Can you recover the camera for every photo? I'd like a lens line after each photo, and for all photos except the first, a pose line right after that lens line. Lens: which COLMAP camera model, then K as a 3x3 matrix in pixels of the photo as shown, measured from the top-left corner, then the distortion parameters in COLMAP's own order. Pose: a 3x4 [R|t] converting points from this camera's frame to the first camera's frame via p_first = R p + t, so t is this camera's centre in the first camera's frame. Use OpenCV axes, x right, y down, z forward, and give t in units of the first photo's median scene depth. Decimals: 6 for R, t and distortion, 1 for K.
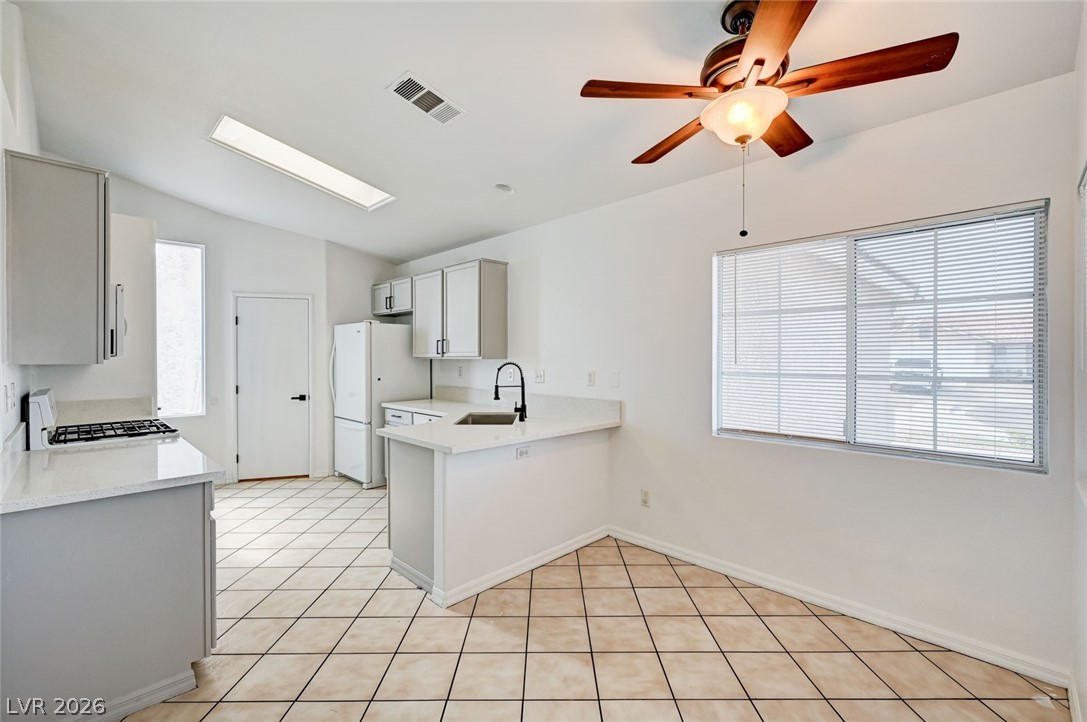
lens RADIAL K [[474.6, 0, 543.5], [0, 474.6, 361.0], [0, 0, 1]] dist [0.000385, 0.000317]
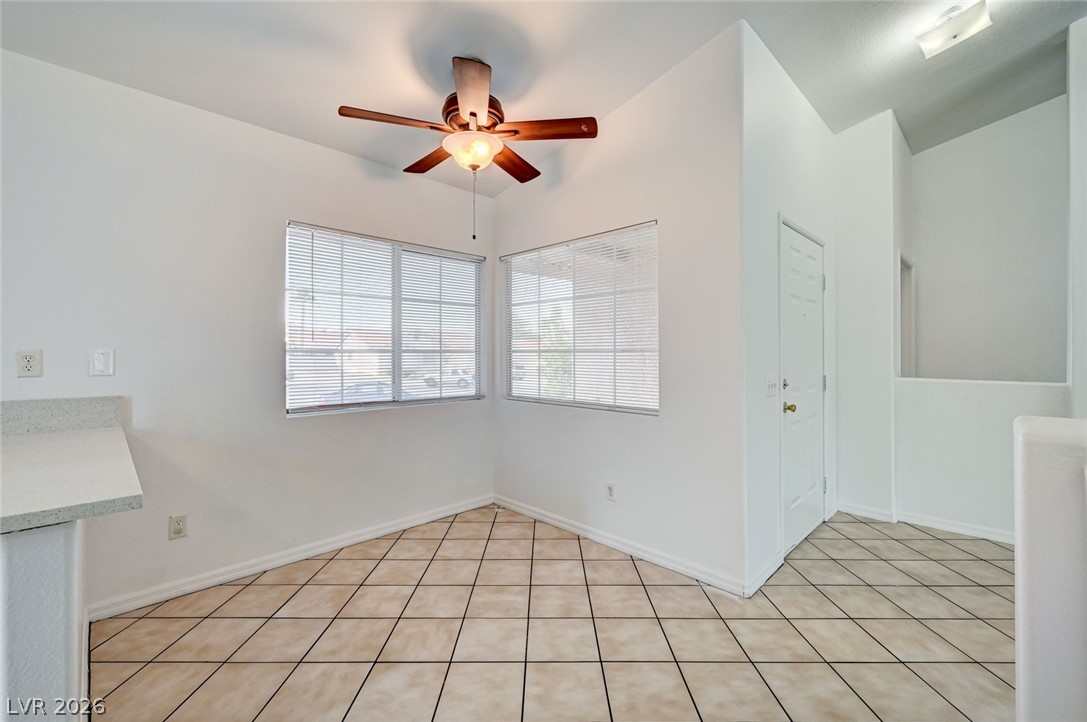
lens RADIAL K [[455.9, 0, 549.5], [0, 455.9, 360.0], [0, 0, 1]] dist [0.000731, 0.000054]
pose [[-0.011294, -0.012370, 0.999860, -0.482932], [0.009457, 0.999877, 0.012477, 0.034621], [-0.999891, 0.009596, -0.011176, 0.451735]]
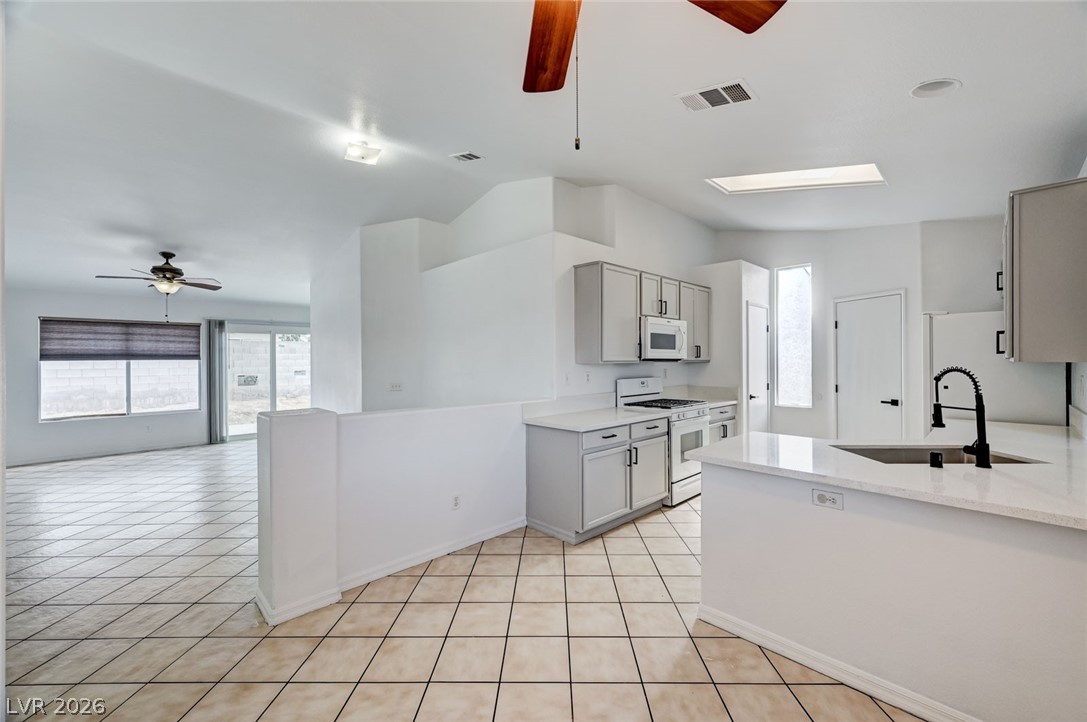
lens RADIAL K [[428.9, 0, 548.4], [0, 428.9, 357.6], [0, 0, 1]] dist [0.001718, 0.000154]
pose [[-0.010327, -0.004000, -0.999939, 0.526478], [-0.002705, 0.999988, -0.003973, -0.007003], [0.999943, 0.002664, -0.010338, 0.545298]]
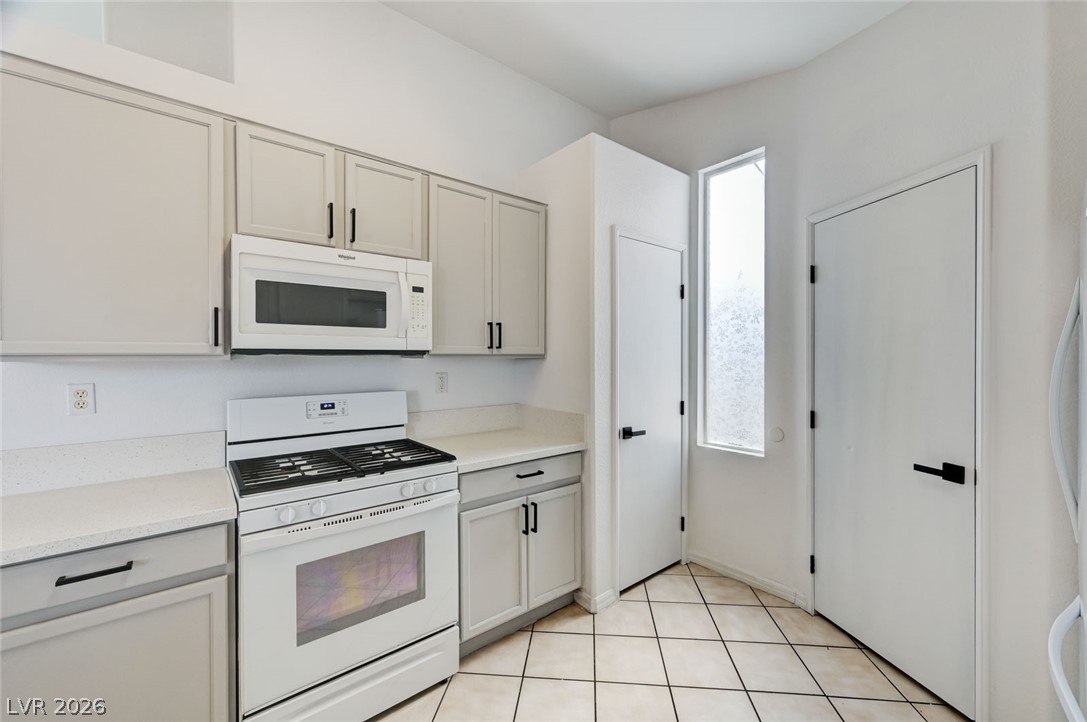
lens RADIAL K [[427.2, 0, 544.8], [0, 427.2, 357.5], [0, 0, 1]] dist [-0.002496, -0.000118]
pose [[-0.094036, 0.007521, -0.995540, -0.303596], [-0.004471, 0.999958, 0.007977, -0.005942], [0.995559, 0.005201, -0.093998, 1.196923]]
